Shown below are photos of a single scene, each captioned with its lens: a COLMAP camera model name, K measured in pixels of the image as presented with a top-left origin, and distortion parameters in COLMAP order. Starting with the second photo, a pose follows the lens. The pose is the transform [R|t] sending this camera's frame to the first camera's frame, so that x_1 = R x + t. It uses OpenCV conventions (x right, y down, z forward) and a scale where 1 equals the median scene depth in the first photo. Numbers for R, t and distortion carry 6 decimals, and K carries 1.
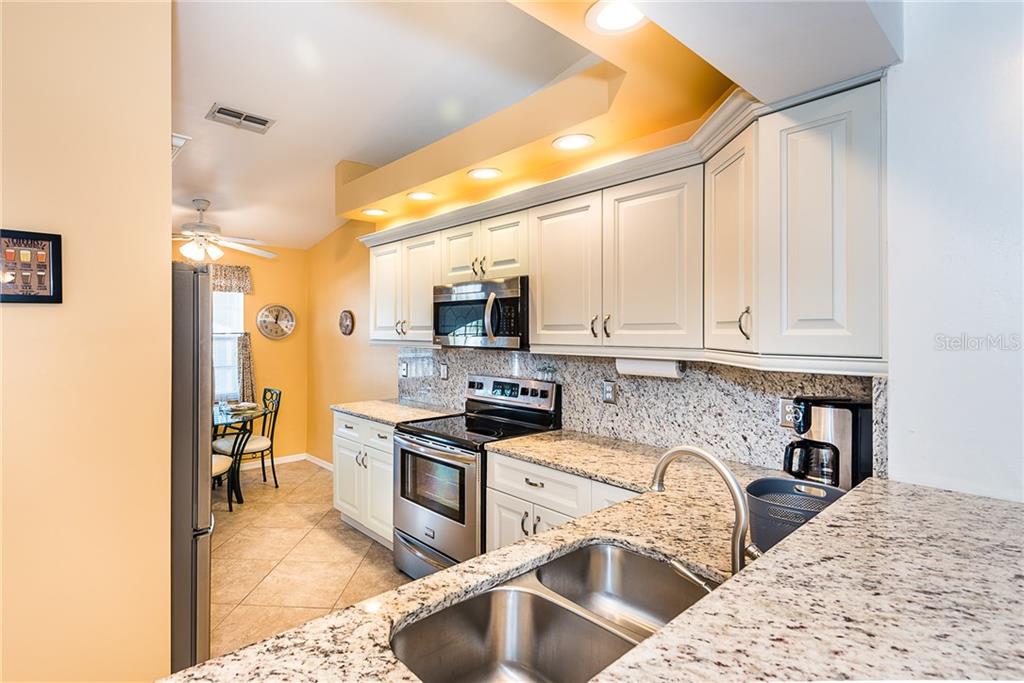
lens RADIAL K [[481.7, 0, 511.5], [0, 481.7, 332.1], [0, 0, 1]] dist [0.002569, -0.000113]
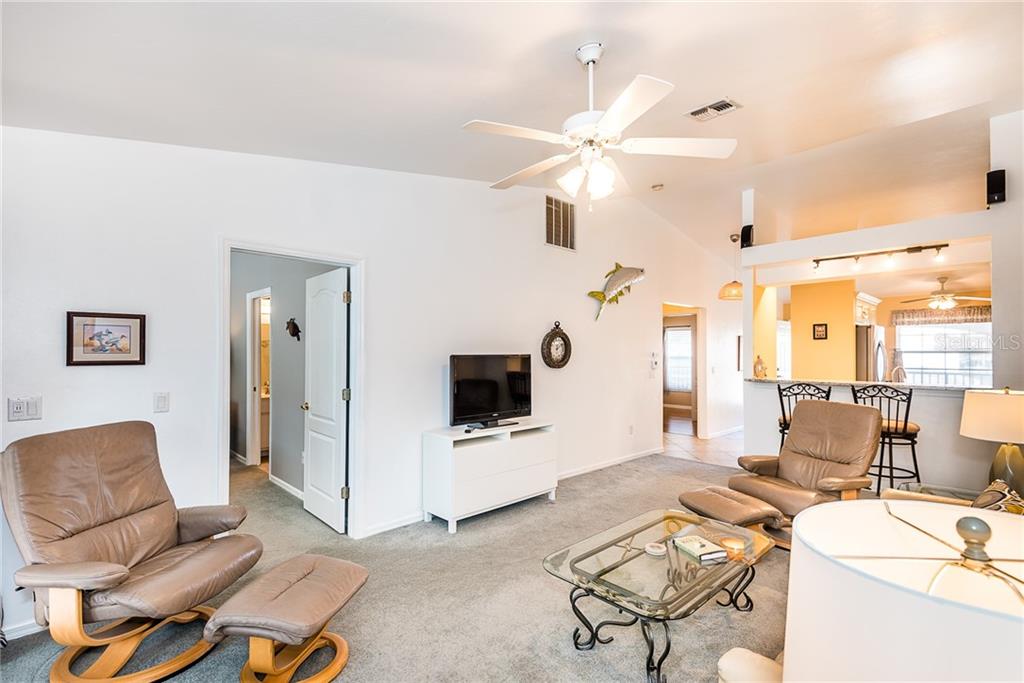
lens RADIAL K [[457.6, 0, 512.0], [0, 457.6, 341.5], [0, 0, 1]] dist [0.000530, -0.007243]
pose [[0.041221, -0.023978, -0.998862, 3.202502], [-0.005300, 0.999693, -0.024217, 0.080081], [0.999136, 0.006292, 0.041081, -2.106445]]
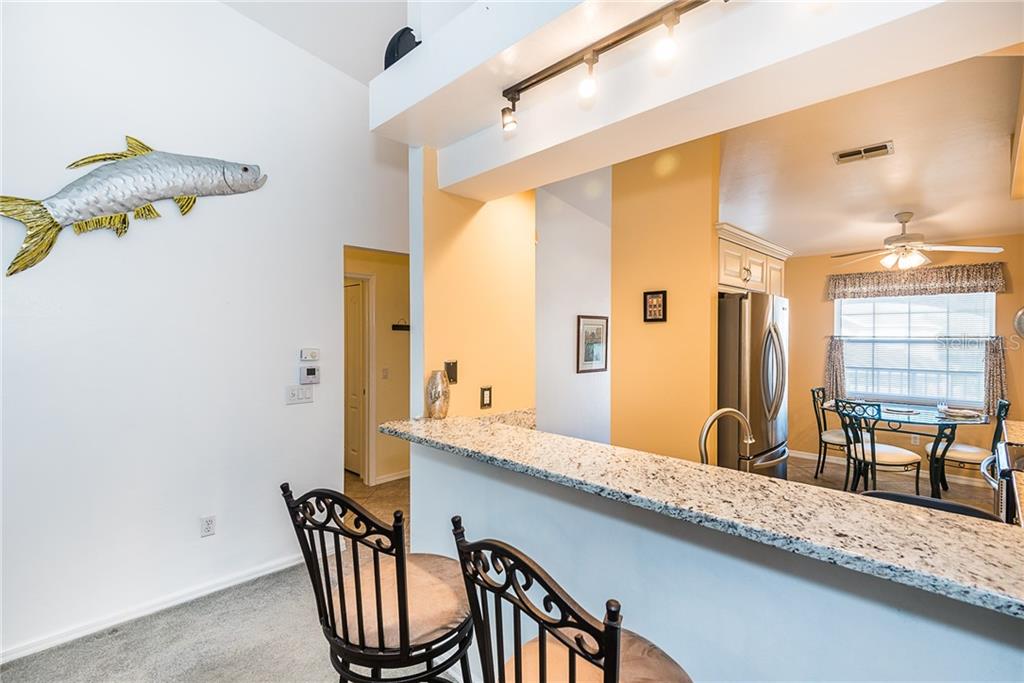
lens RADIAL K [[481.7, 0, 511.5], [0, 481.7, 332.1], [0, 0, 1]] dist [0.002569, -0.000113]
pose [[0.093025, -0.005043, -0.995651, 1.192527], [-0.002889, 0.999982, -0.005335, 0.001567], [0.995660, 0.003373, 0.093009, 0.102789]]
